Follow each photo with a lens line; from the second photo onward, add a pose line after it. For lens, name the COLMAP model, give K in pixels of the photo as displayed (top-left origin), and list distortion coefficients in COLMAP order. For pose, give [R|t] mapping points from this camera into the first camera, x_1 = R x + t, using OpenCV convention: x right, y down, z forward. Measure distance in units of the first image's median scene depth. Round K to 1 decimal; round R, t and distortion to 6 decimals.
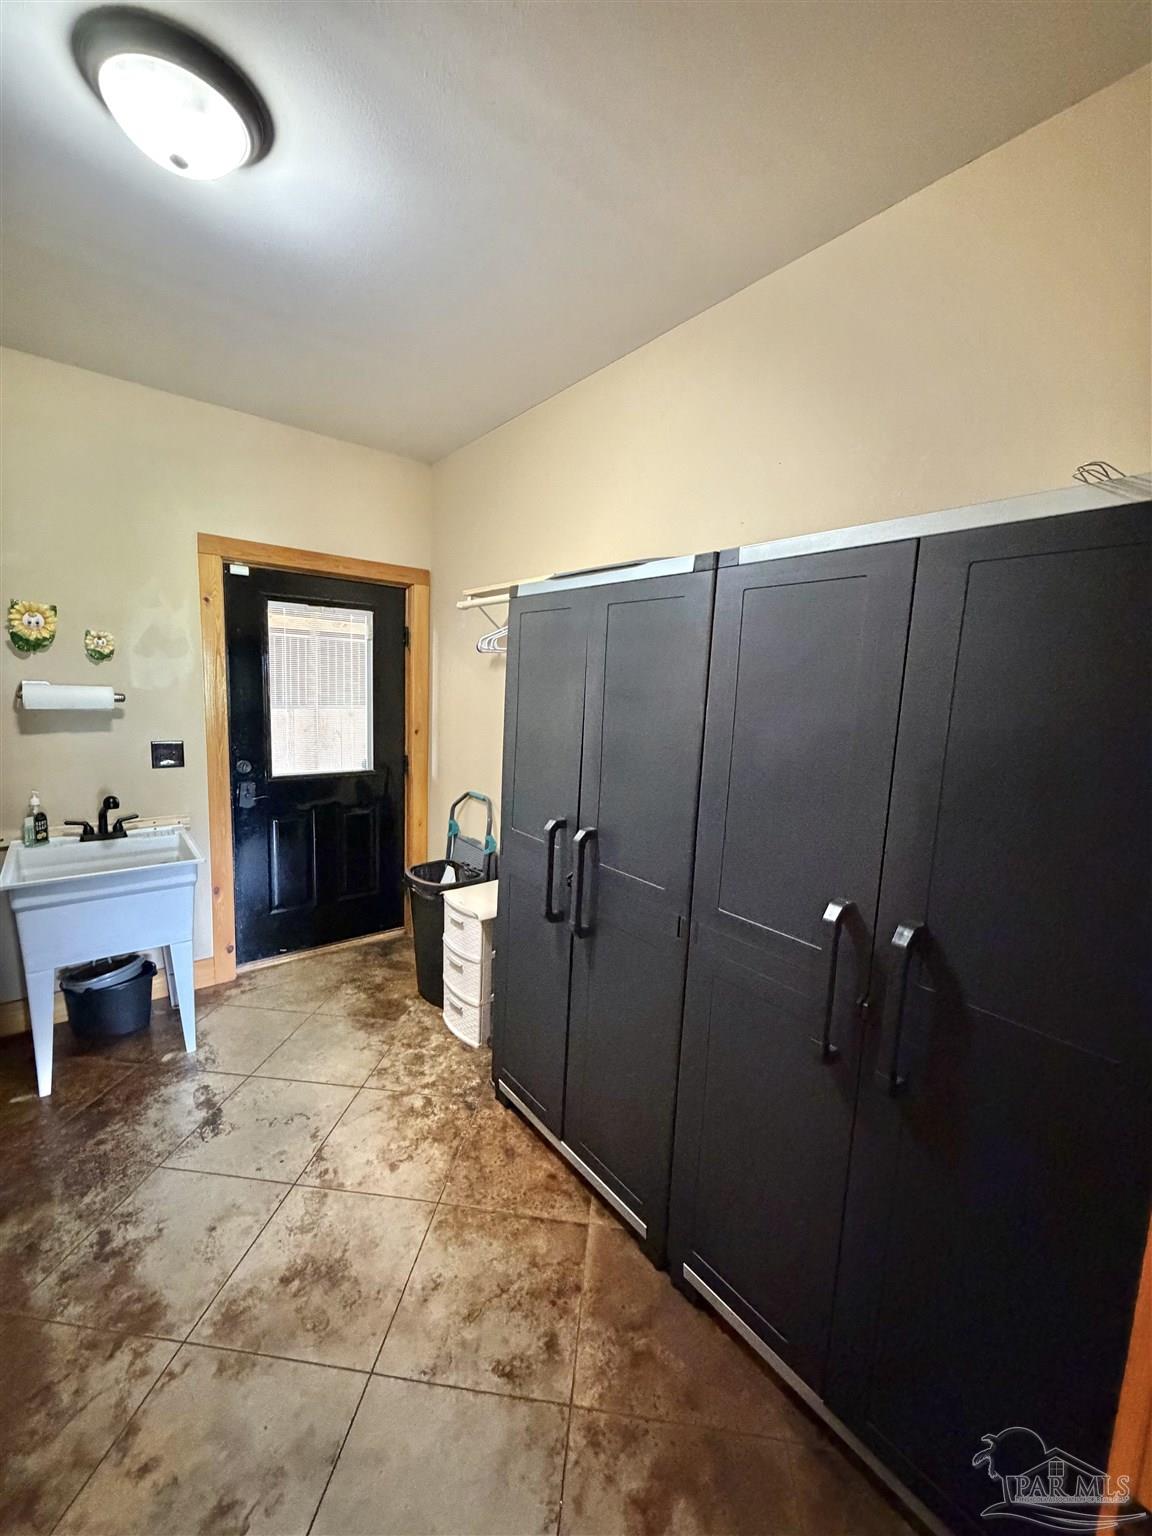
lens RADIAL K [[611.2, 0, 575.5], [0, 611.2, 766.5], [0, 0, 1]] dist [0.000739, -0.000286]
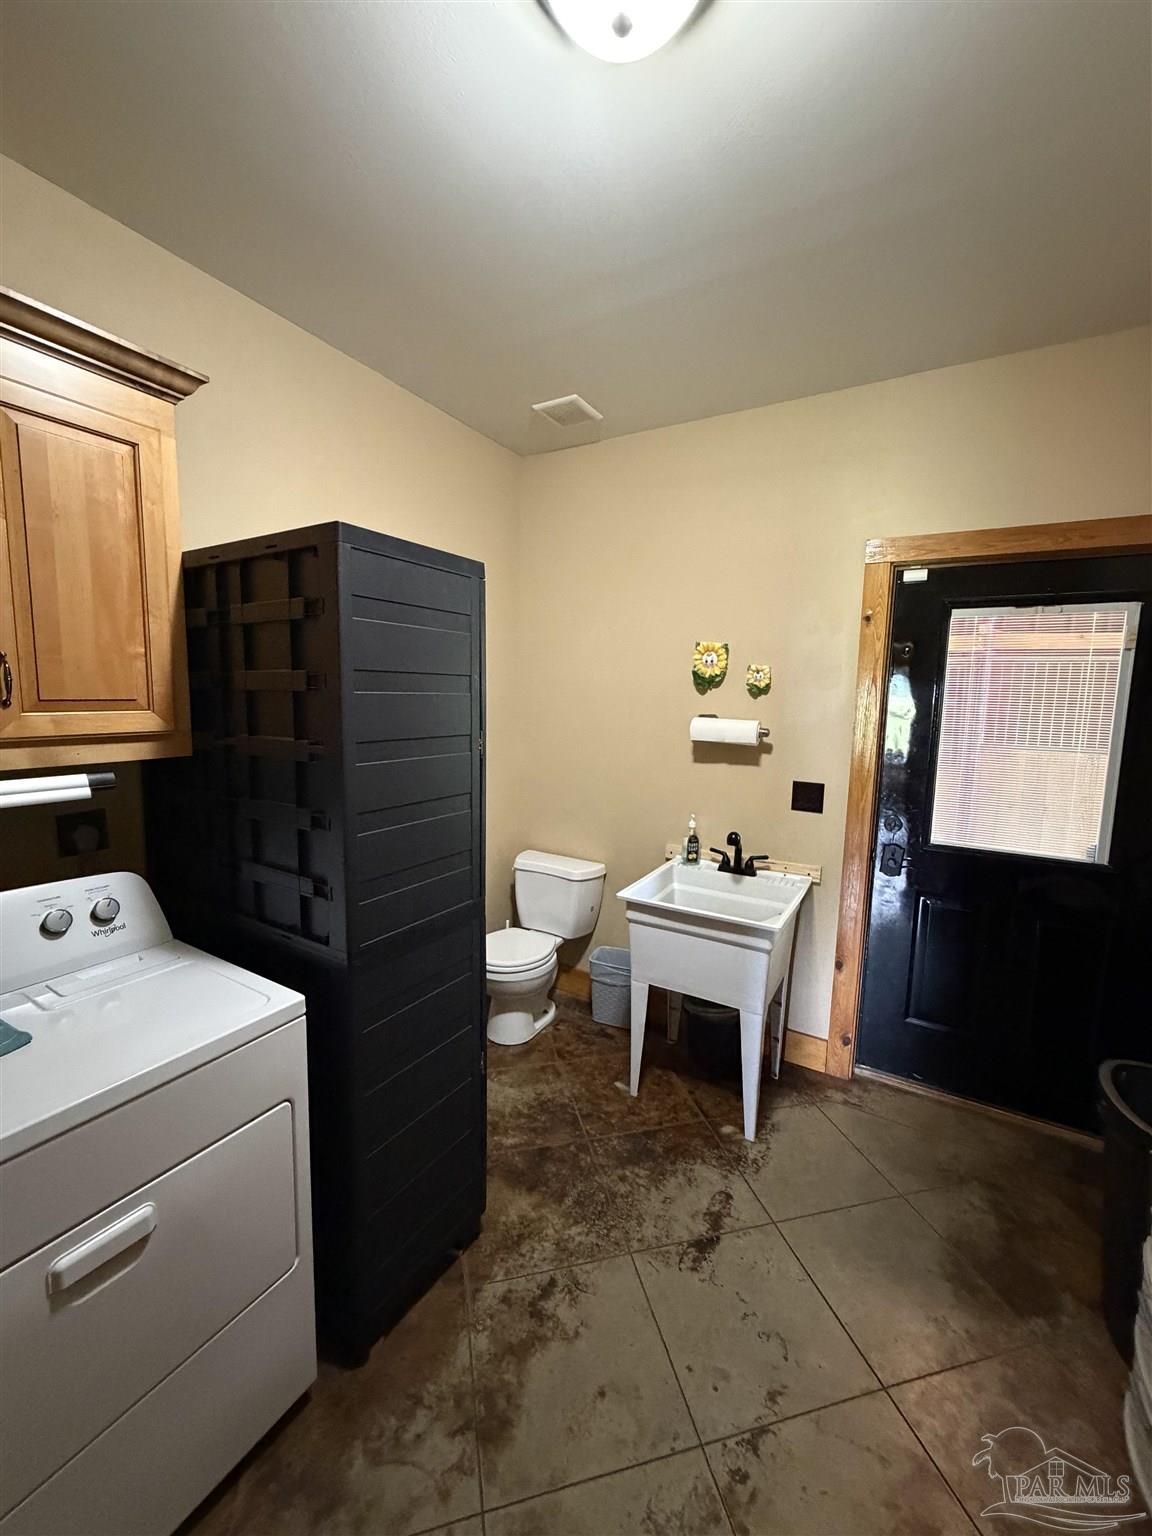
lens RADIAL K [[611.2, 0, 577.1], [0, 611.2, 762.4], [0, 0, 1]] dist [0.000739, -0.000286]
pose [[0.353588, 0.074855, -0.932401, 0.051364], [-0.138518, 0.989993, 0.026950, -0.051393], [0.925088, 0.119625, 0.360419, 0.391121]]
